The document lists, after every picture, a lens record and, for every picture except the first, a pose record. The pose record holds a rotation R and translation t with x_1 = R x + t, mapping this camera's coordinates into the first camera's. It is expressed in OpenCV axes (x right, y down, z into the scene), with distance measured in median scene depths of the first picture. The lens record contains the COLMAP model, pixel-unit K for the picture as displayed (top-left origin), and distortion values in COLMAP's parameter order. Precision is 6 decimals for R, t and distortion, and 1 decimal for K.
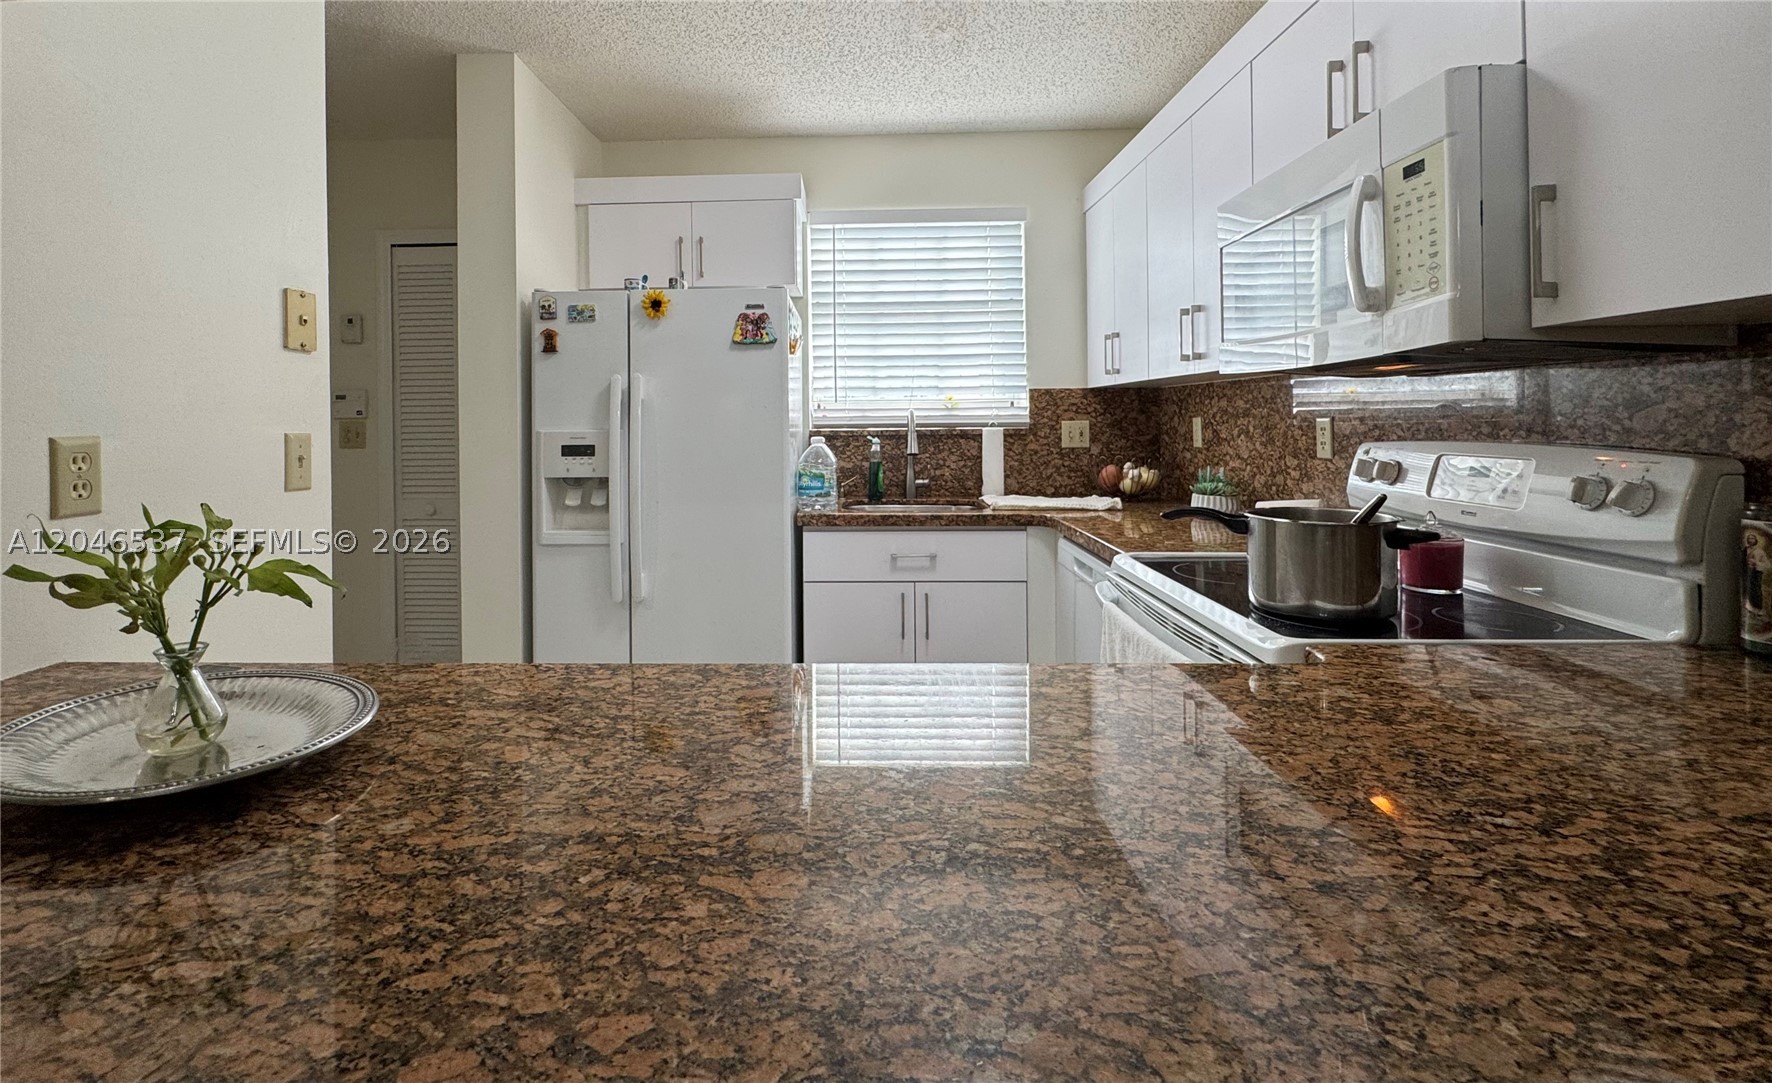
lens RADIAL K [[765.0, 0, 836.6], [0, 765.0, 411.5], [0, 0, 1]] dist [0.001940, 0.000420]
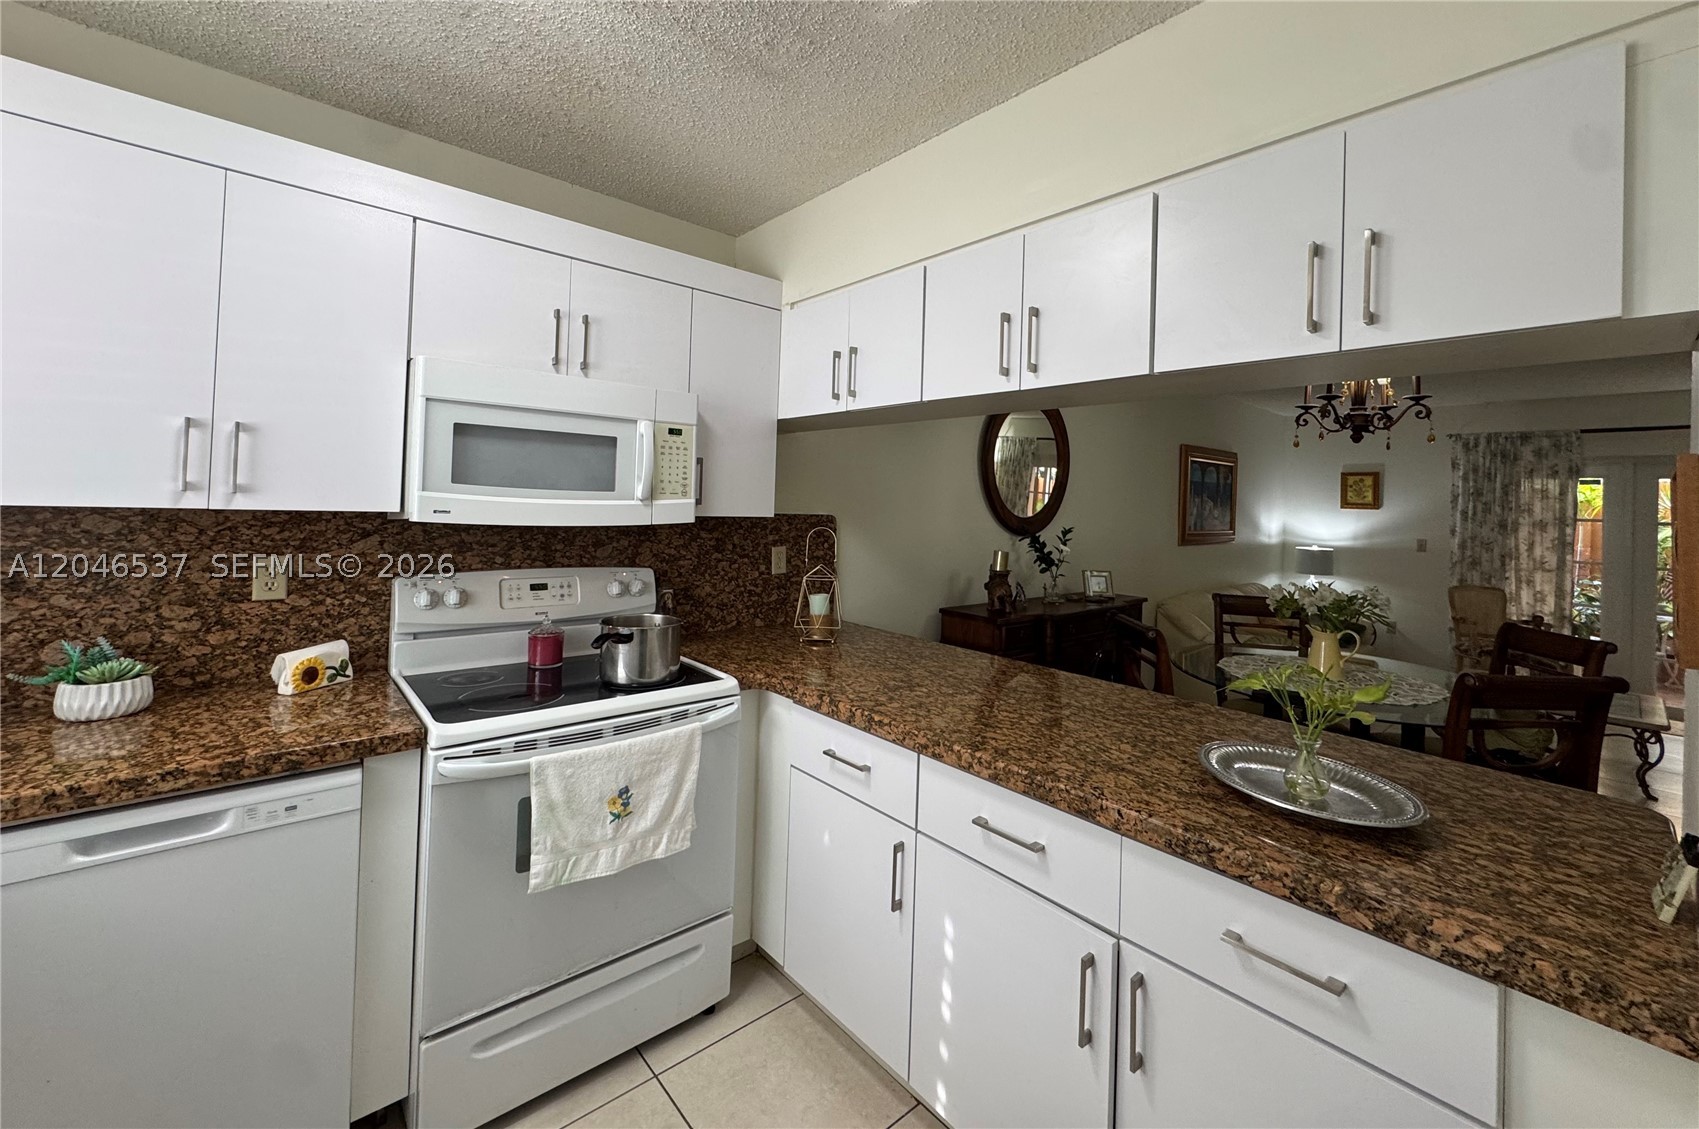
lens RADIAL K [[690.8, 0, 842.6], [0, 690.8, 494.3], [0, 0, 1]] dist [-0.004072, -0.000078]
pose [[-0.672382, -0.001573, 0.740203, -0.399727], [-0.032166, 0.999115, -0.027096, -0.058411], [-0.739505, -0.042029, -0.671837, 0.886801]]
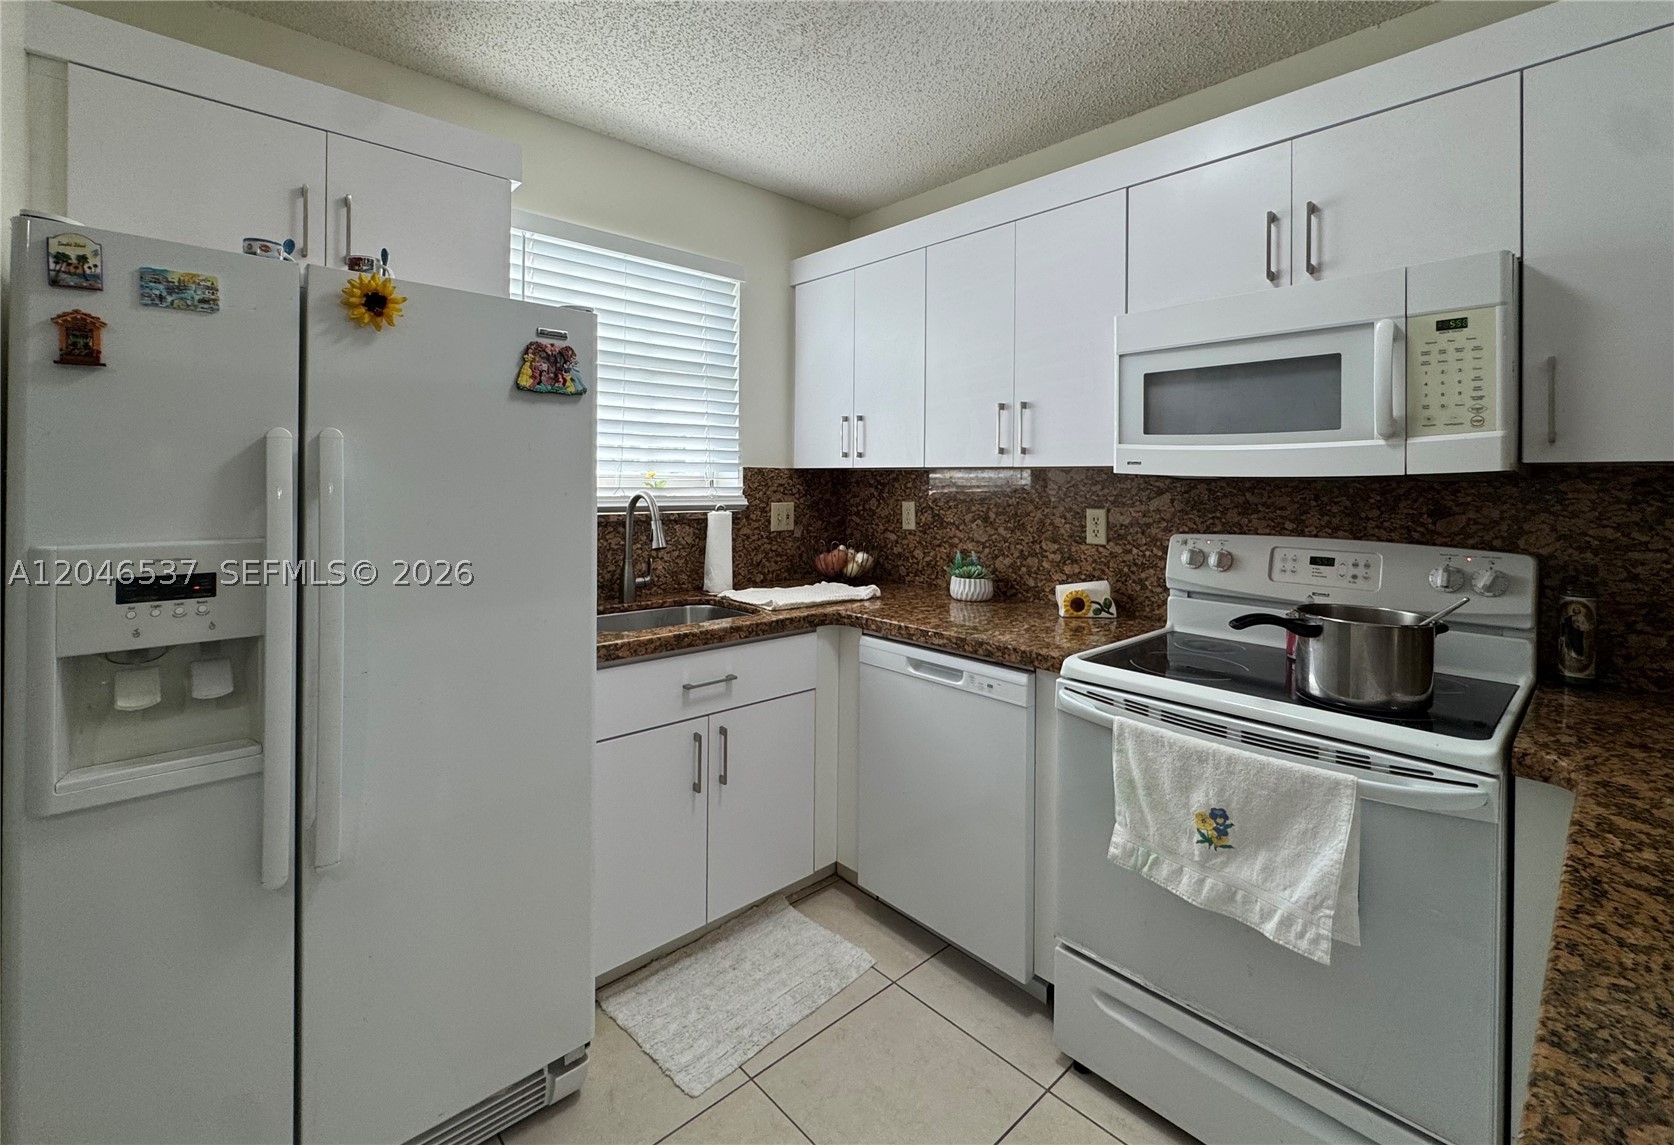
lens RADIAL K [[725.5, 0, 842.4], [0, 725.5, 482.1], [0, 0, 1]] dist [-0.001066, 0.000167]
pose [[0.717474, 0.015199, 0.696420, -0.346600], [-0.023621, 0.999718, 0.002517, -0.022766], [-0.696185, -0.018256, 0.717630, 0.402251]]
